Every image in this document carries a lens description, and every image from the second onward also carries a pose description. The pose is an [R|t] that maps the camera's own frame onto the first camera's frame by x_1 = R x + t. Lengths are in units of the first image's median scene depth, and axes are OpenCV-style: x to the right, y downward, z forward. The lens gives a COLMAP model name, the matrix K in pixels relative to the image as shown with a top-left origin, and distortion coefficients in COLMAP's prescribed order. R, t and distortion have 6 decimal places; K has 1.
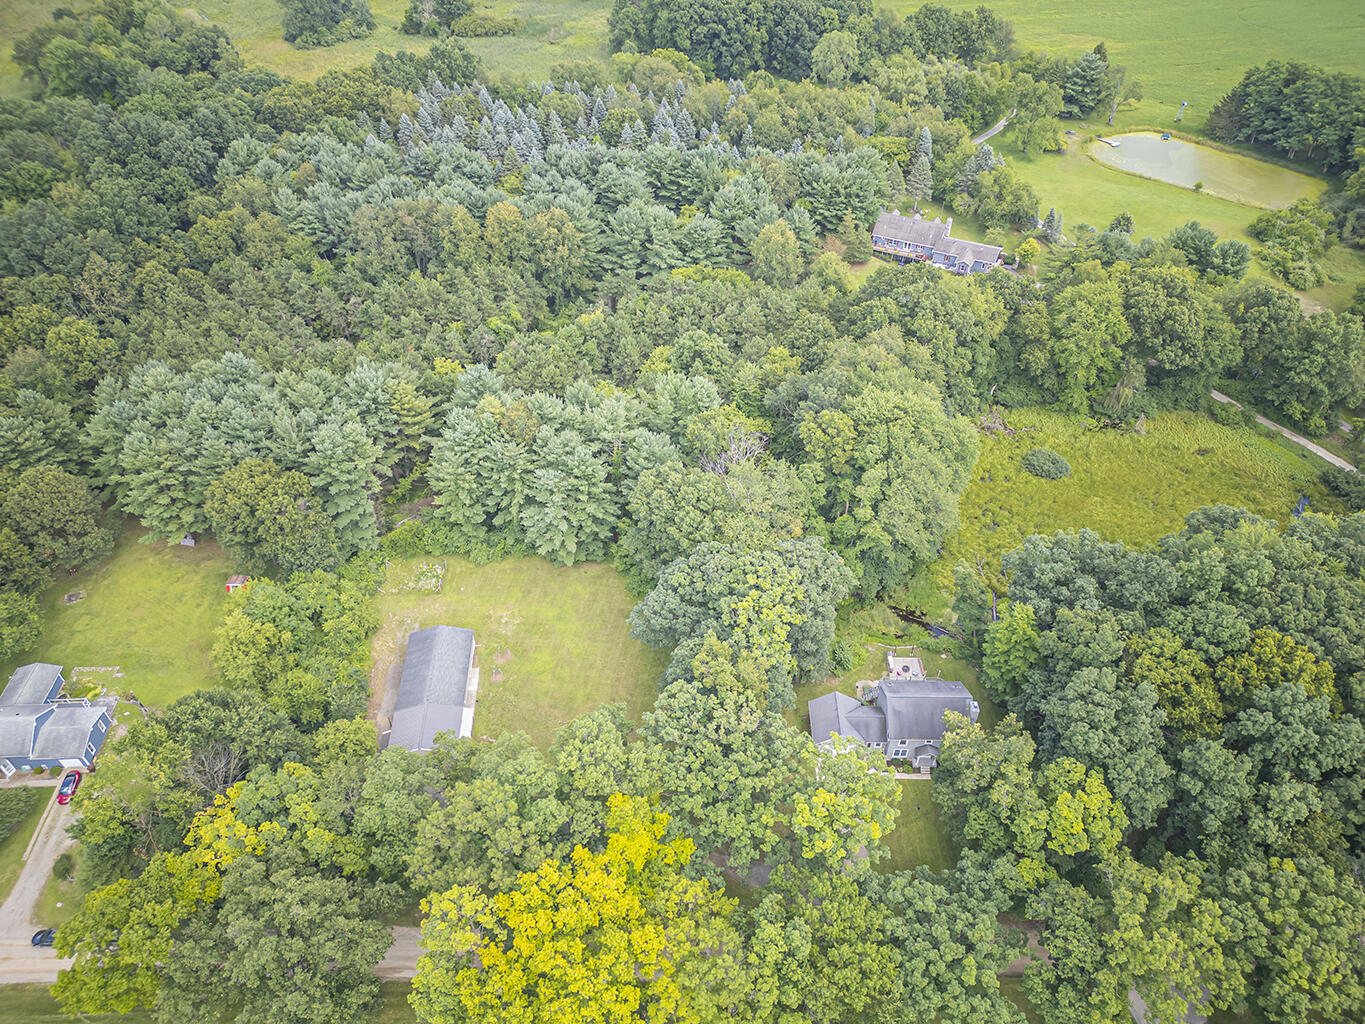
lens RADIAL K [[959.8, 0, 684.0], [0, 959.8, 507.5], [0, 0, 1]] dist [0.057162, -0.016077]
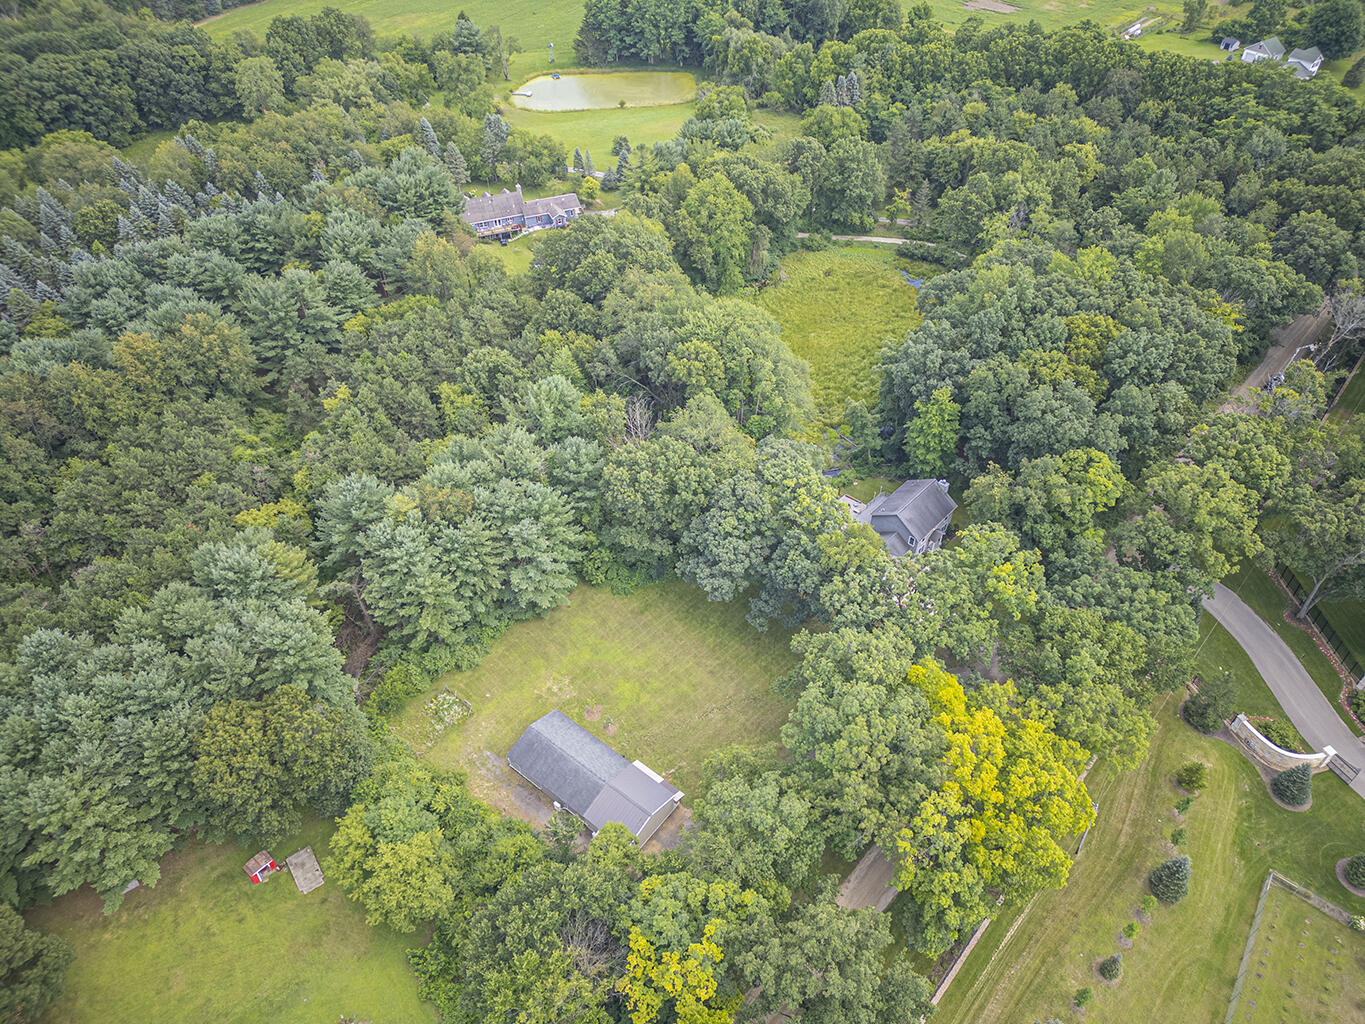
lens RADIAL K [[959.8, 0, 686.5], [0, 959.8, 517.0], [0, 0, 1]] dist [0.057162, -0.016077]
pose [[0.671830, -0.512655, 0.534630, -0.418066], [0.511048, 0.843286, 0.166428, -0.091901], [-0.536166, 0.161410, 0.828536, 0.111080]]
